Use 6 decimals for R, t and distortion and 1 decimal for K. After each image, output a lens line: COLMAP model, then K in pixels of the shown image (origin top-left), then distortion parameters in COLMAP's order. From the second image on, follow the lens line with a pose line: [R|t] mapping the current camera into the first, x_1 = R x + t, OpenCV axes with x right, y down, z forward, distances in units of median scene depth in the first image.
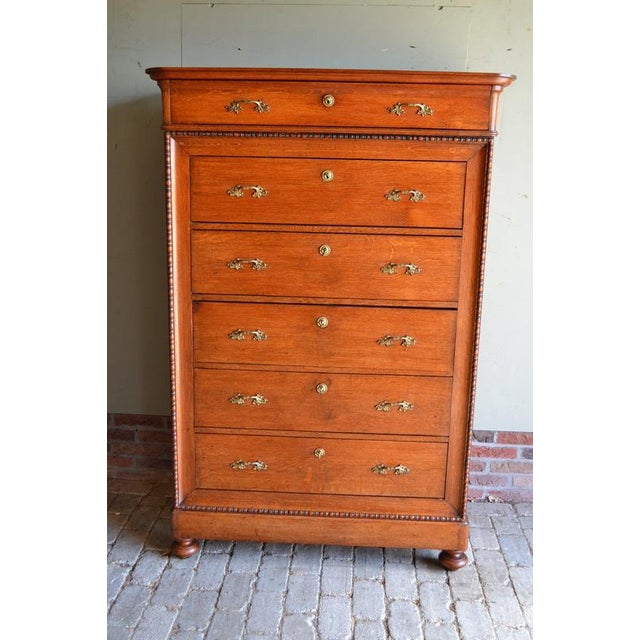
lens RADIAL K [[713.0, 0, 317.8], [0, 713.0, 314.6], [0, 0, 1]] dist [-0.042451, 0.000000]
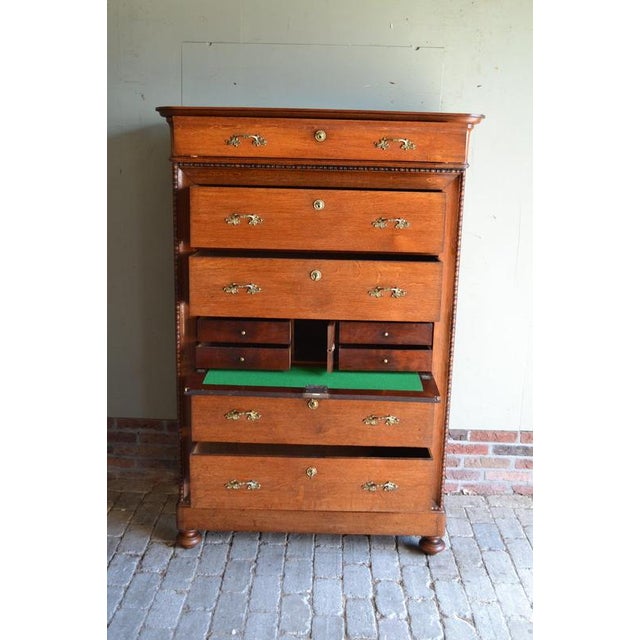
lens RADIAL K [[713.0, 0, 317.8], [0, 713.0, 316.1], [0, 0, 1]] dist [-0.042451, 0.000000]
pose [[0.999287, -0.005684, 0.037328, -0.029780], [0.005900, 0.999966, -0.005698, -0.009015], [-0.037295, 0.005914, 0.999287, -0.116679]]
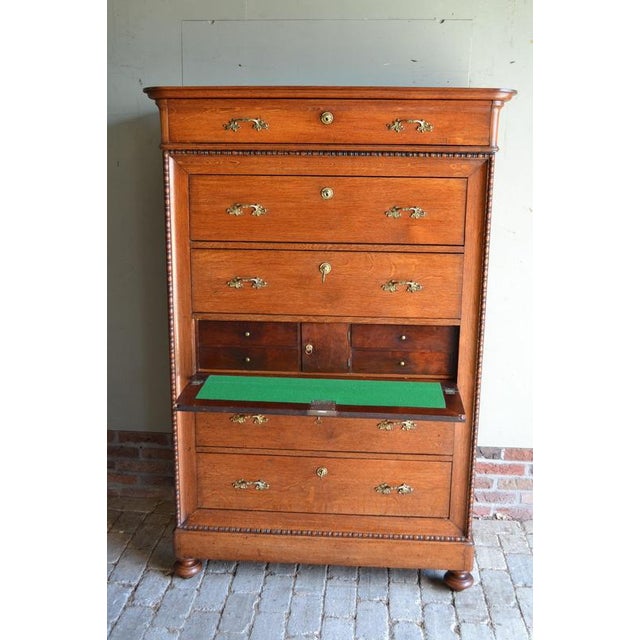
lens RADIAL K [[713.0, 0, 318.5], [0, 713.0, 315.9], [0, 0, 1]] dist [-0.042451, 0.000000]
pose [[0.999778, -0.006446, -0.020066, 0.019757], [0.006270, 0.999942, -0.008814, -0.014926], [0.020122, 0.008686, 0.999760, 0.009608]]
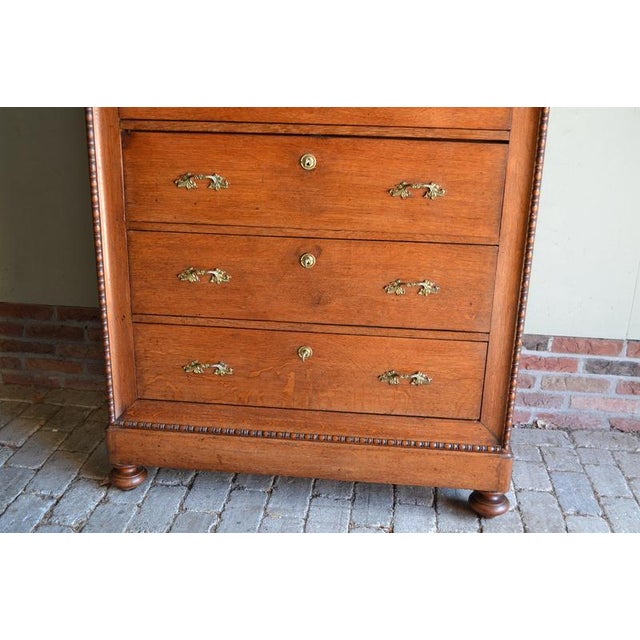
lens RADIAL K [[713.0, 0, 314.4], [0, 713.0, 316.7], [0, 0, 1]] dist [-0.042451, 0.000000]
pose [[0.998416, 0.016930, -0.053659, 0.051807], [-0.011202, 0.994377, 0.105306, 0.086621], [0.055140, -0.104538, 0.992991, 0.308964]]
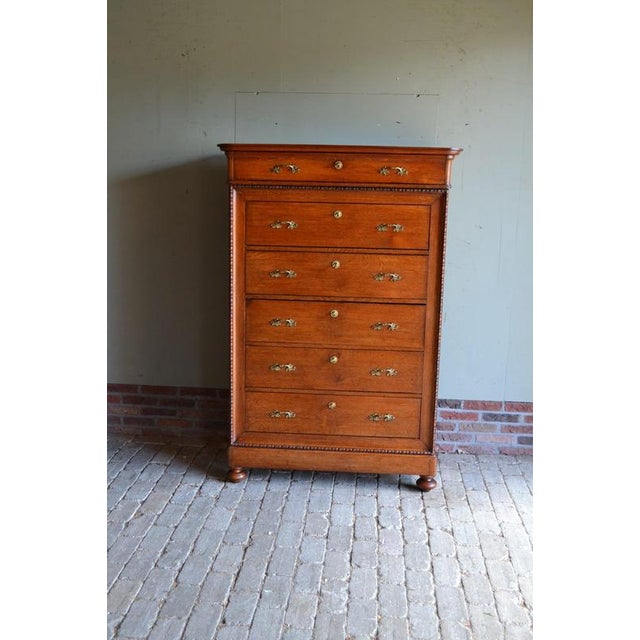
lens RADIAL K [[713.0, 0, 319.4], [0, 713.0, 315.1], [0, 0, 1]] dist [-0.042451, 0.000000]
pose [[0.999849, 0.003062, -0.017084, 0.001355], [-0.003669, 0.999359, -0.035624, 0.066320], [0.016964, 0.035681, 0.999219, -0.464627]]
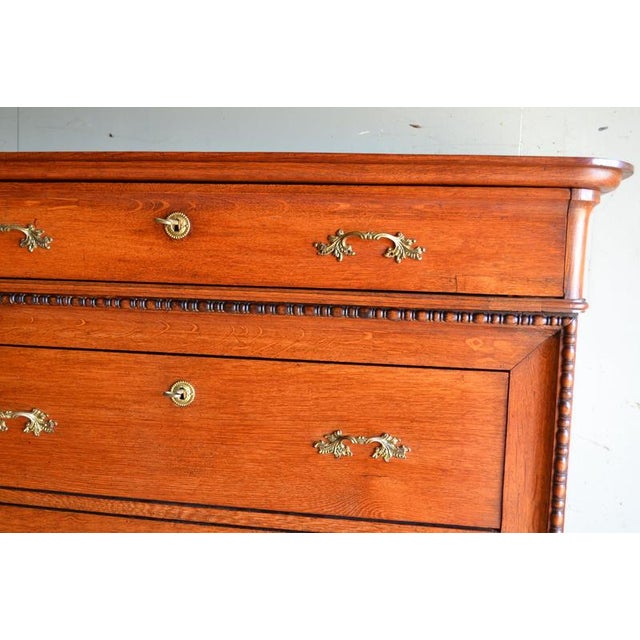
lens RADIAL K [[713.0, 0, 309.2], [0, 713.0, 324.9], [0, 0, 1]] dist [-0.042451, 0.000000]
pose [[0.993474, 0.018712, -0.112517, 0.133082], [-0.034902, 0.989006, -0.143696, -0.169276], [0.108591, 0.146685, 0.983205, 0.550604]]
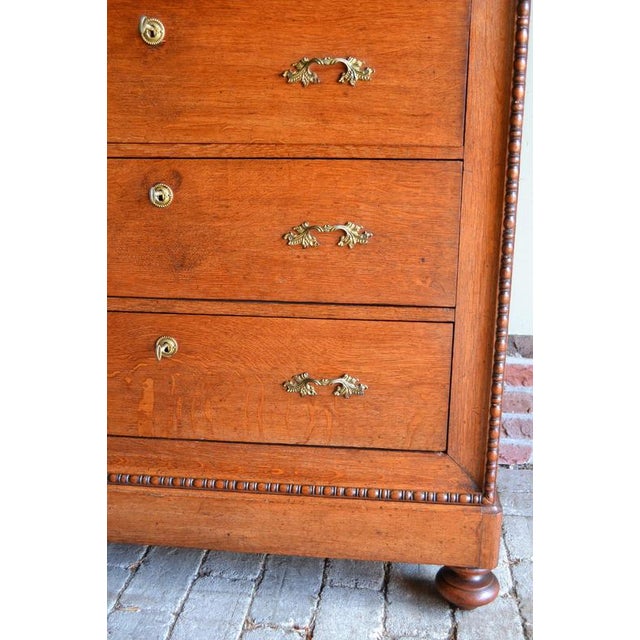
lens RADIAL K [[713.0, 0, 316.6], [0, 713.0, 313.3], [0, 0, 1]] dist [-0.042451, 0.000000]
pose [[0.998385, -0.000022, -0.056806, 0.128905], [0.001509, 0.999657, 0.026134, 0.168600], [0.056786, -0.026177, 0.998043, 0.581758]]
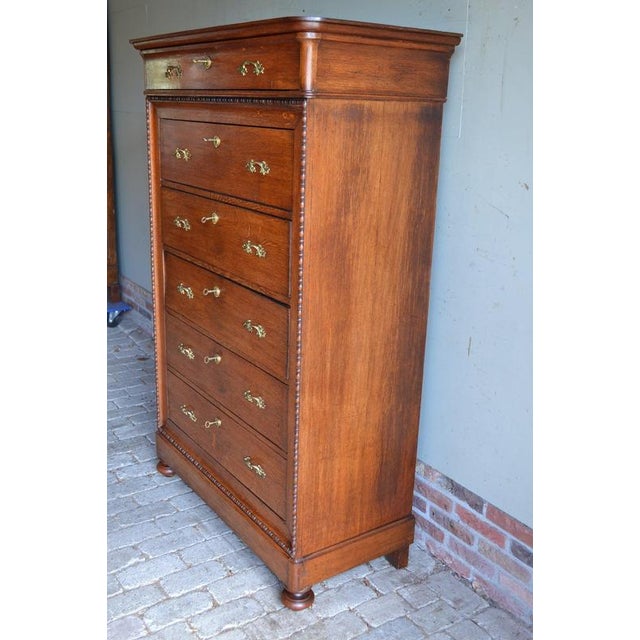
lens RADIAL K [[713.0, 0, 333.5], [0, 713.0, 314.4], [0, 0, 1]] dist [-0.042451, 0.000000]
pose [[0.617835, 0.219863, -0.754944, 0.855222], [-0.191991, 0.973234, 0.126313, -0.113970], [0.762508, 0.066902, 0.643510, 0.495085]]
